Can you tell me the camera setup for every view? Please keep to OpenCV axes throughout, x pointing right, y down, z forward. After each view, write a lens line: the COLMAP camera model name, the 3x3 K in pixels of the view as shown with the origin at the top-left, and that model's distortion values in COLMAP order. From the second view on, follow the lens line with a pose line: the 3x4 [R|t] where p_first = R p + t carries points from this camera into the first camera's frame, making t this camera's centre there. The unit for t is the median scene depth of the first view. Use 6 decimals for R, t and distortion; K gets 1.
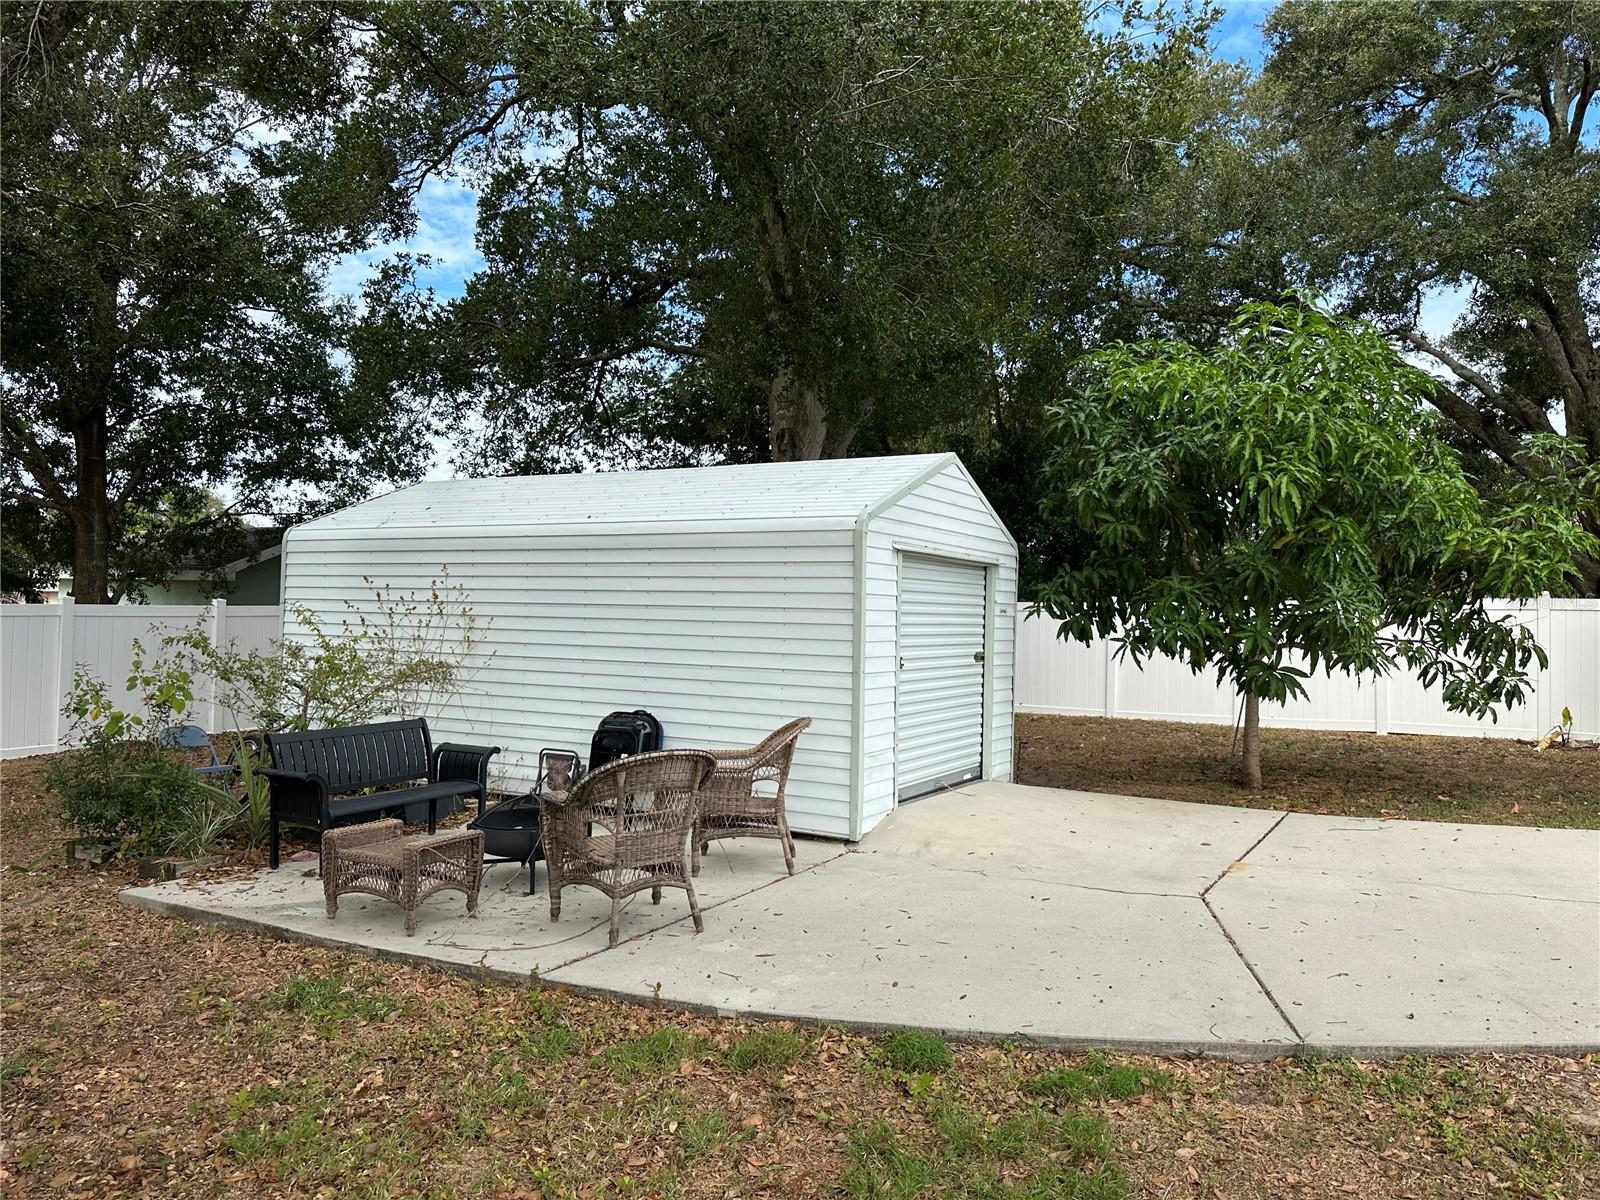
lens RADIAL K [[1123.6, 0, 799.6], [0, 1123.6, 596.8], [0, 0, 1]] dist [0.060437, -0.073331]
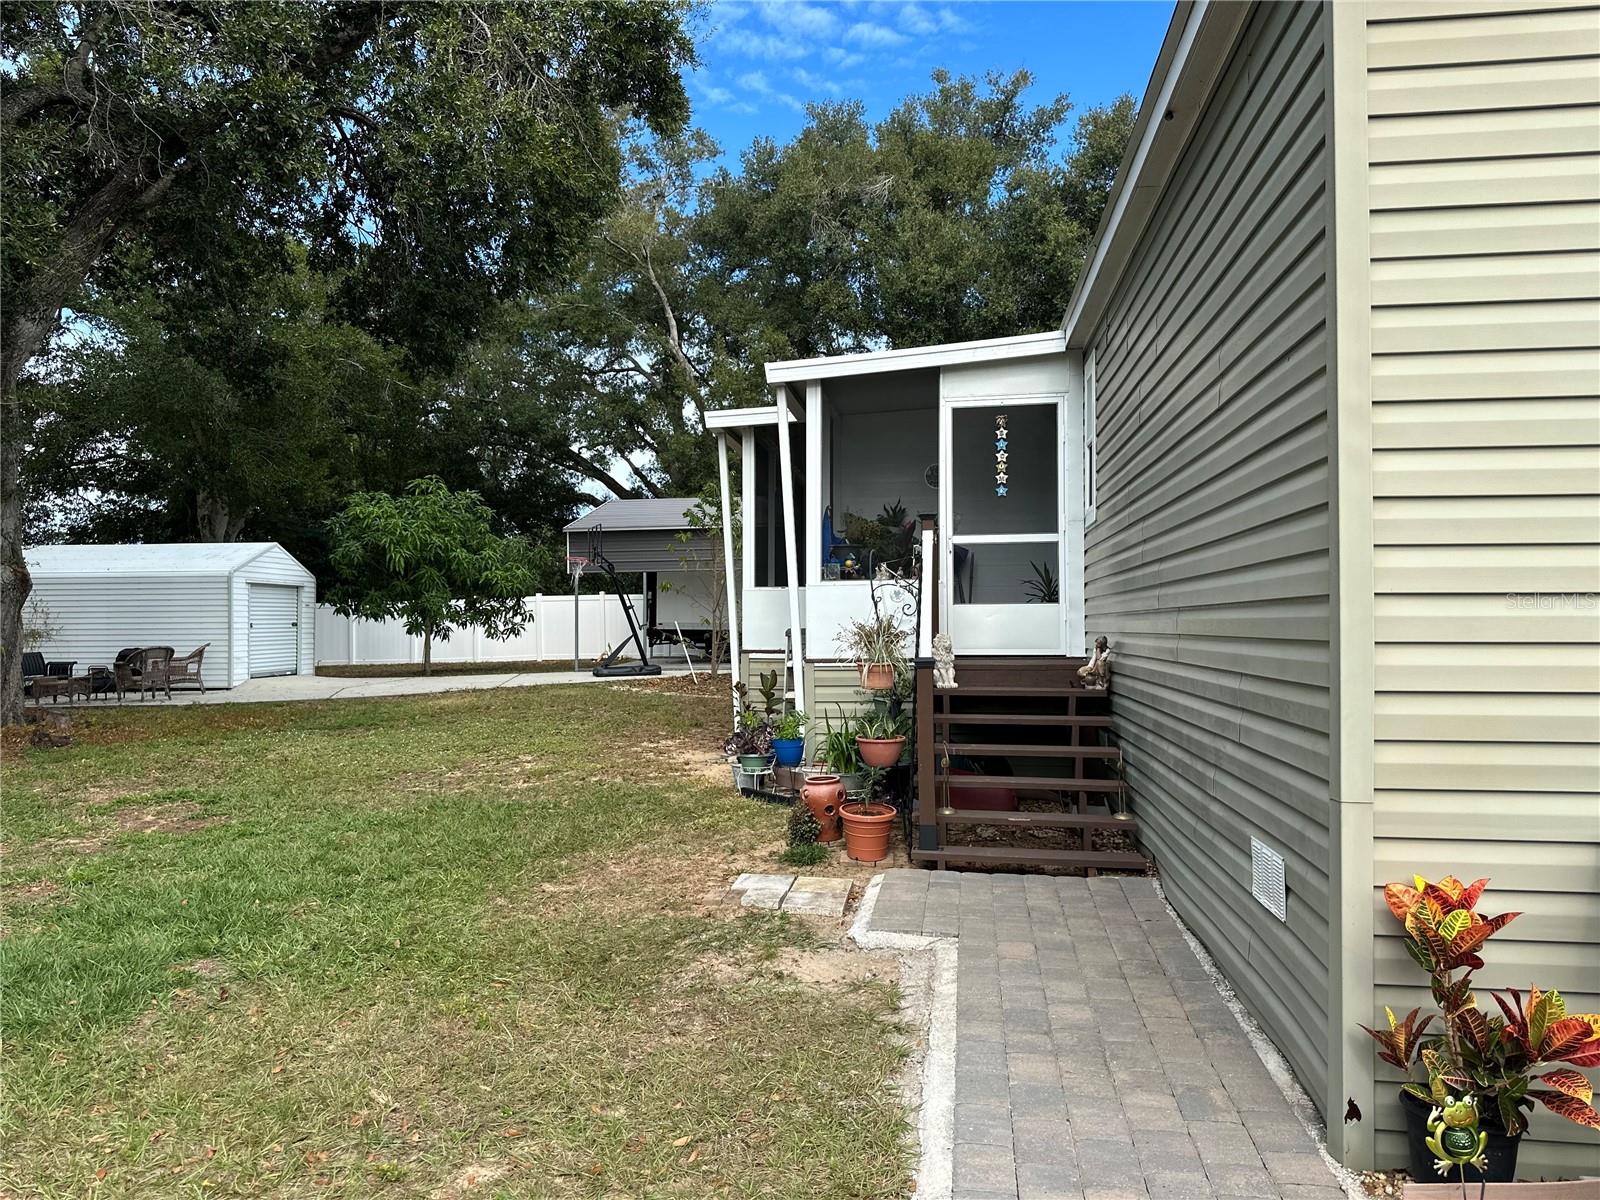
lens RADIAL K [[1123.6, 0, 762.8], [0, 1123.6, 600.7], [0, 0, 1]] dist [0.060437, -0.073331]
pose [[0.912384, -0.016617, 0.408999, 0.099717], [0.015479, 0.999862, 0.006093, 0.003970], [-0.409043, 0.000772, 0.912515, -1.949222]]
